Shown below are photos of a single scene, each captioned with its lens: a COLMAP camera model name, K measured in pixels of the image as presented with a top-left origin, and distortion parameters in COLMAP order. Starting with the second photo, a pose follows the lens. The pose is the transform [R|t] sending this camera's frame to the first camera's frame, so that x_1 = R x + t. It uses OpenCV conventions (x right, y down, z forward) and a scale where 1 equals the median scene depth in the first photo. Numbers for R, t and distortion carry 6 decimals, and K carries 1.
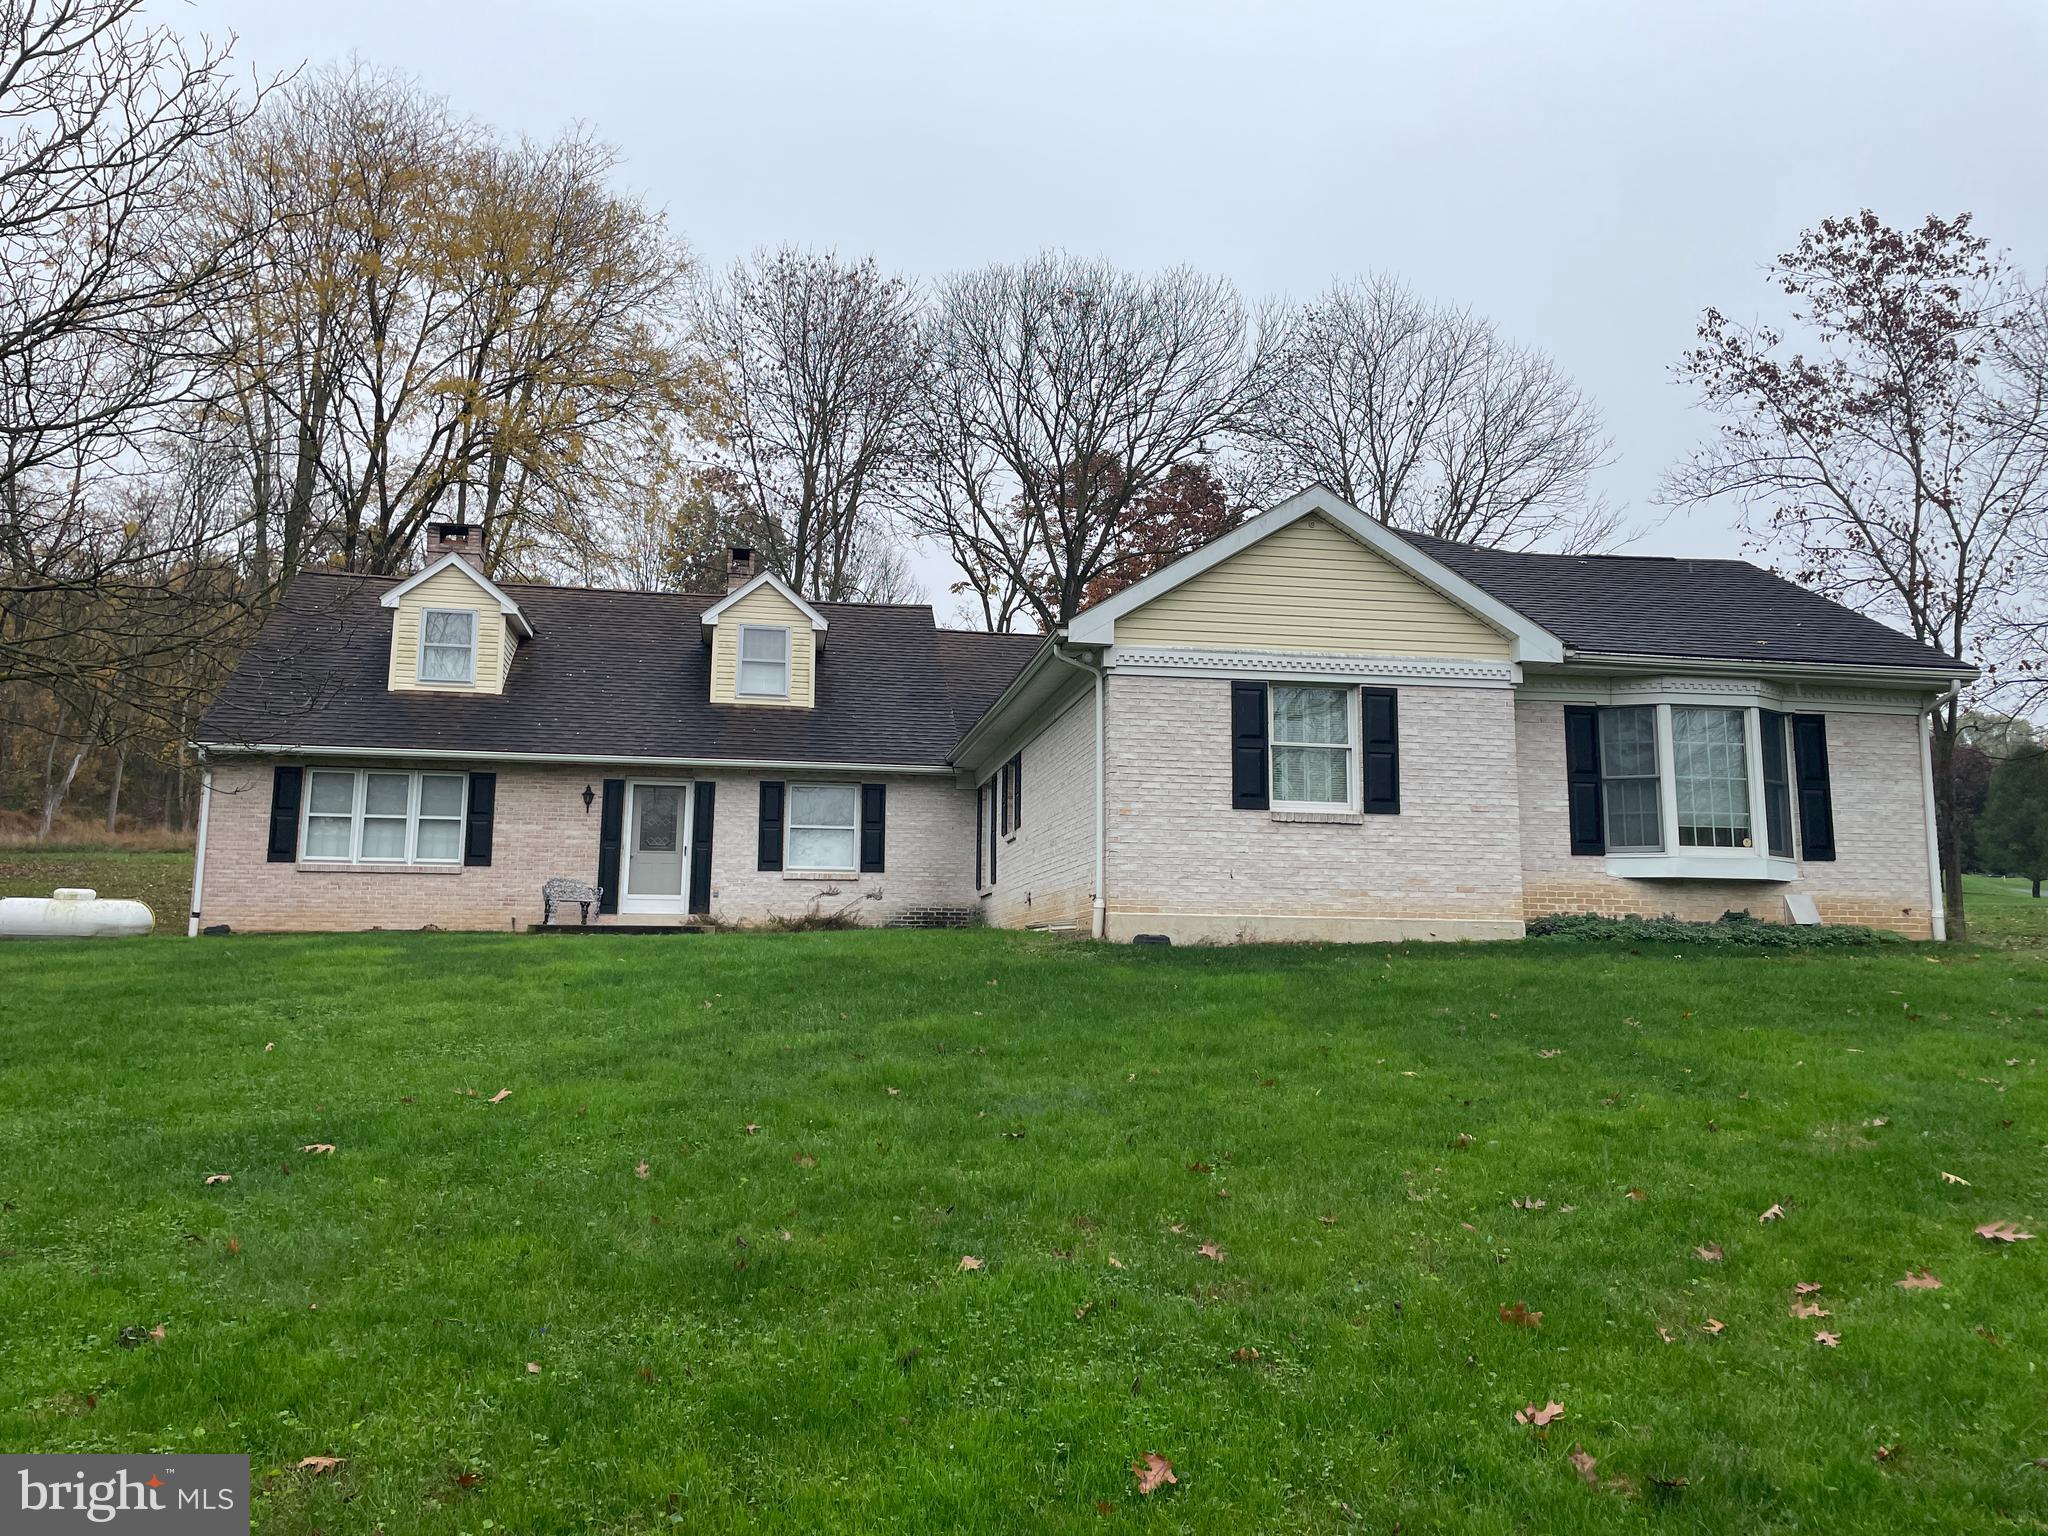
lens RADIAL K [[1558.2, 0, 1021.4], [0, 1558.2, 774.3], [0, 0, 1]] dist [-0.003941, -0.004498]
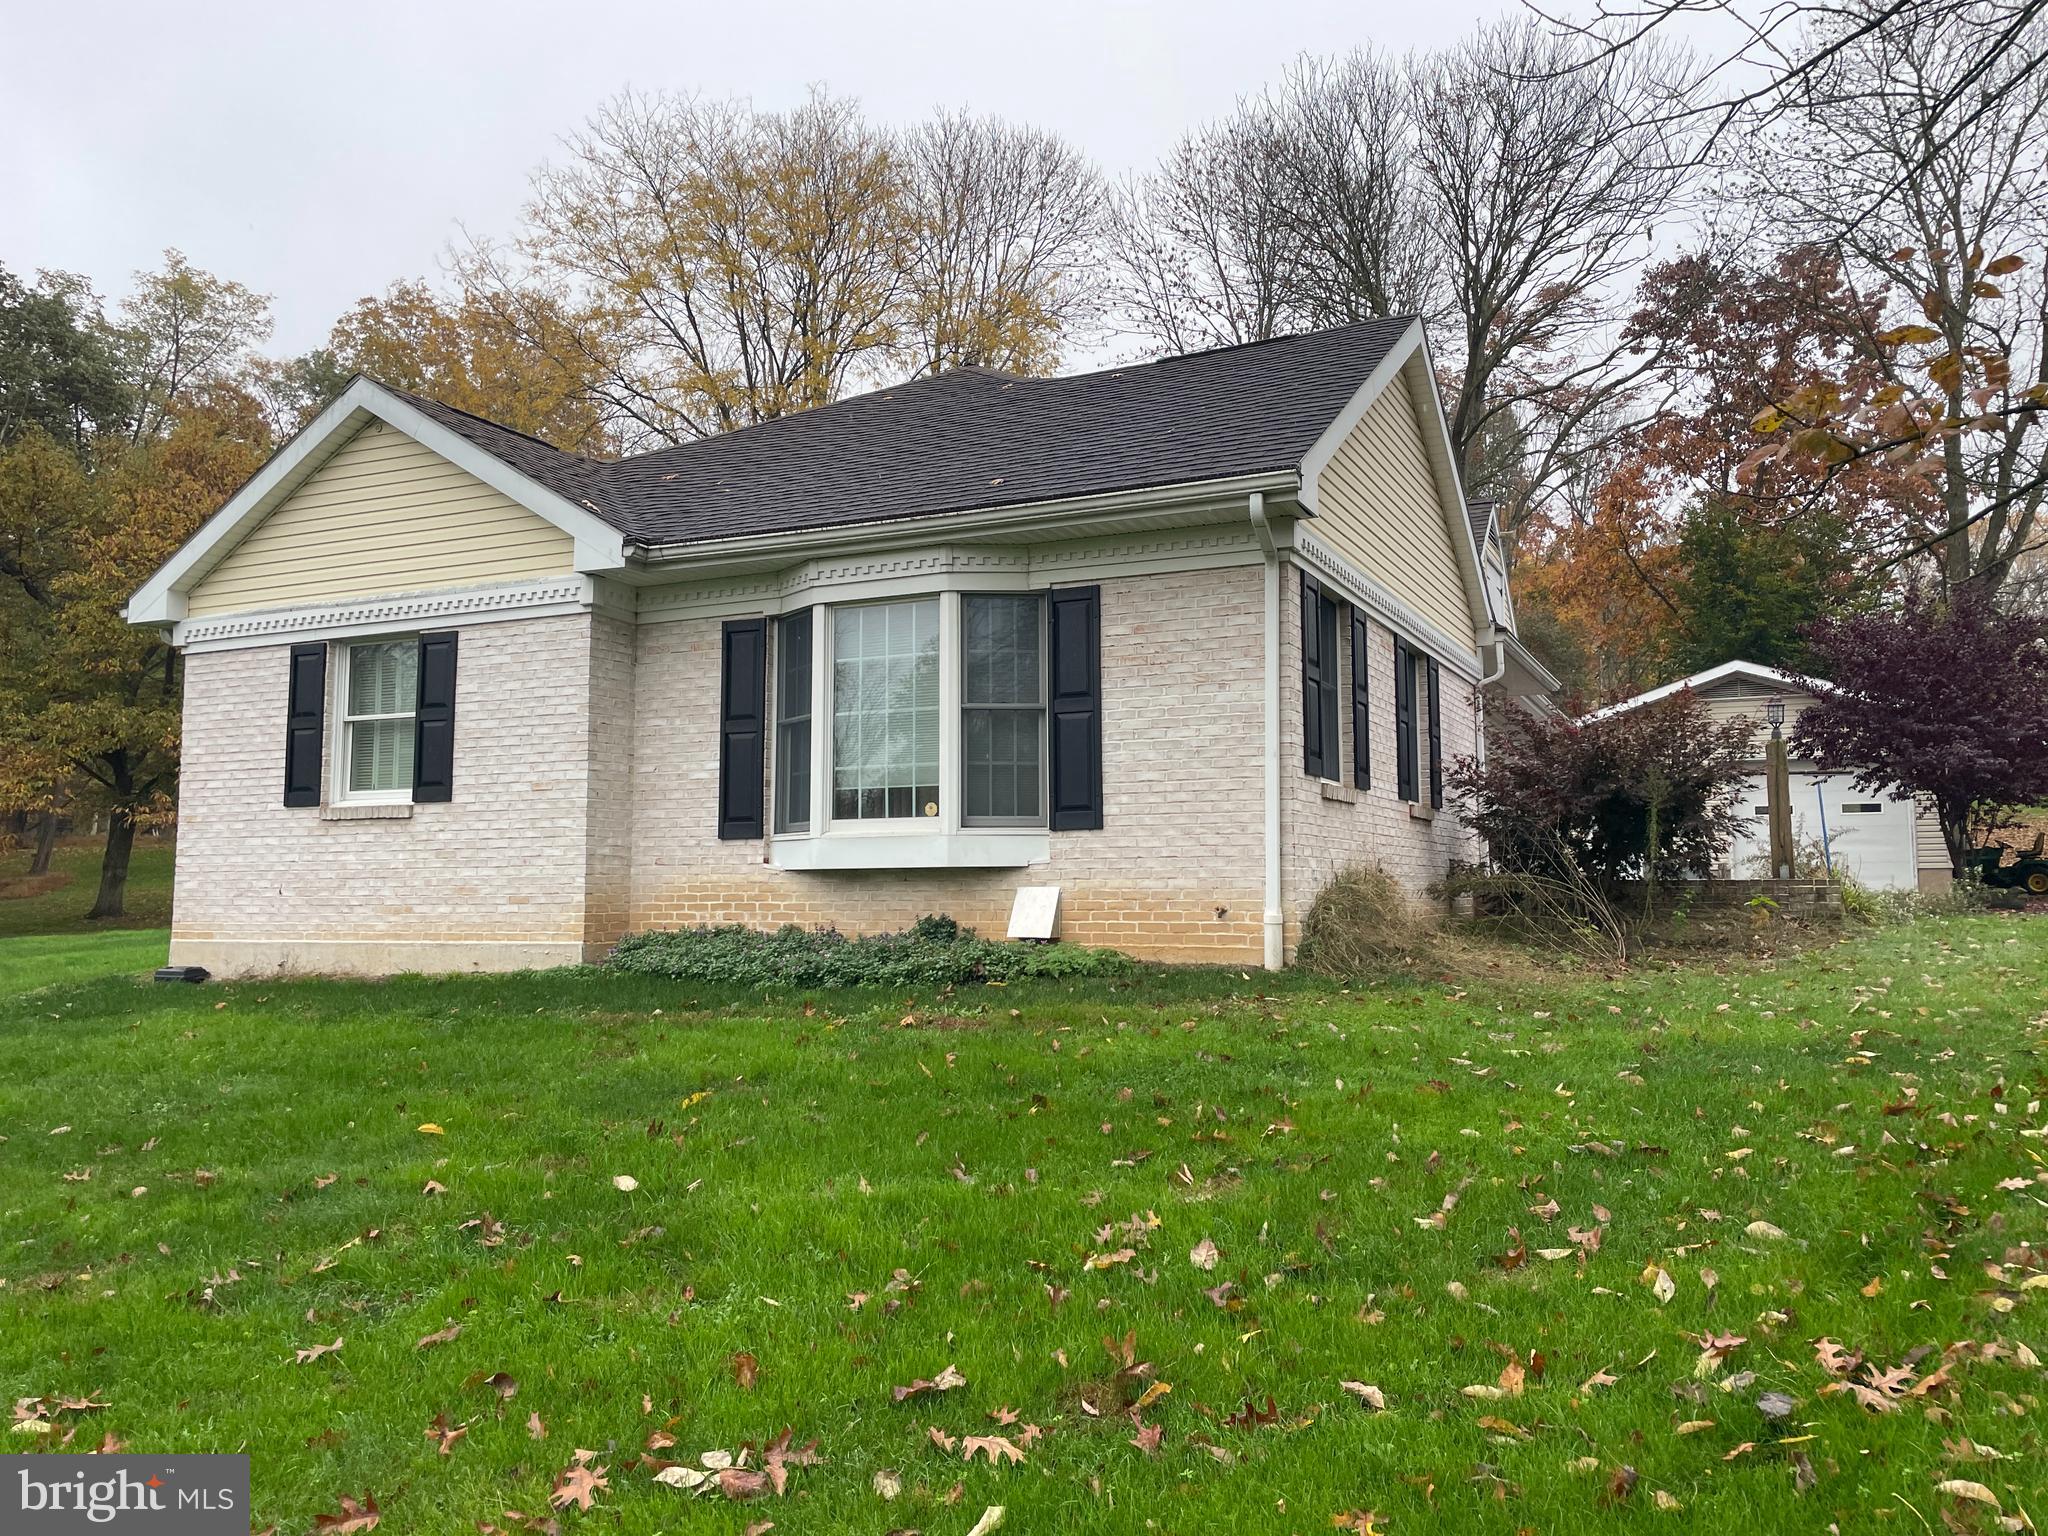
lens RADIAL K [[1558.2, 0, 1026.8], [0, 1558.2, 764.0], [0, 0, 1]] dist [-0.003941, -0.004498]
pose [[0.850890, -0.063756, -0.521461, 0.847781], [0.089320, 0.995714, 0.024007, 0.014308], [0.517695, -0.067004, 0.852937, 0.497303]]
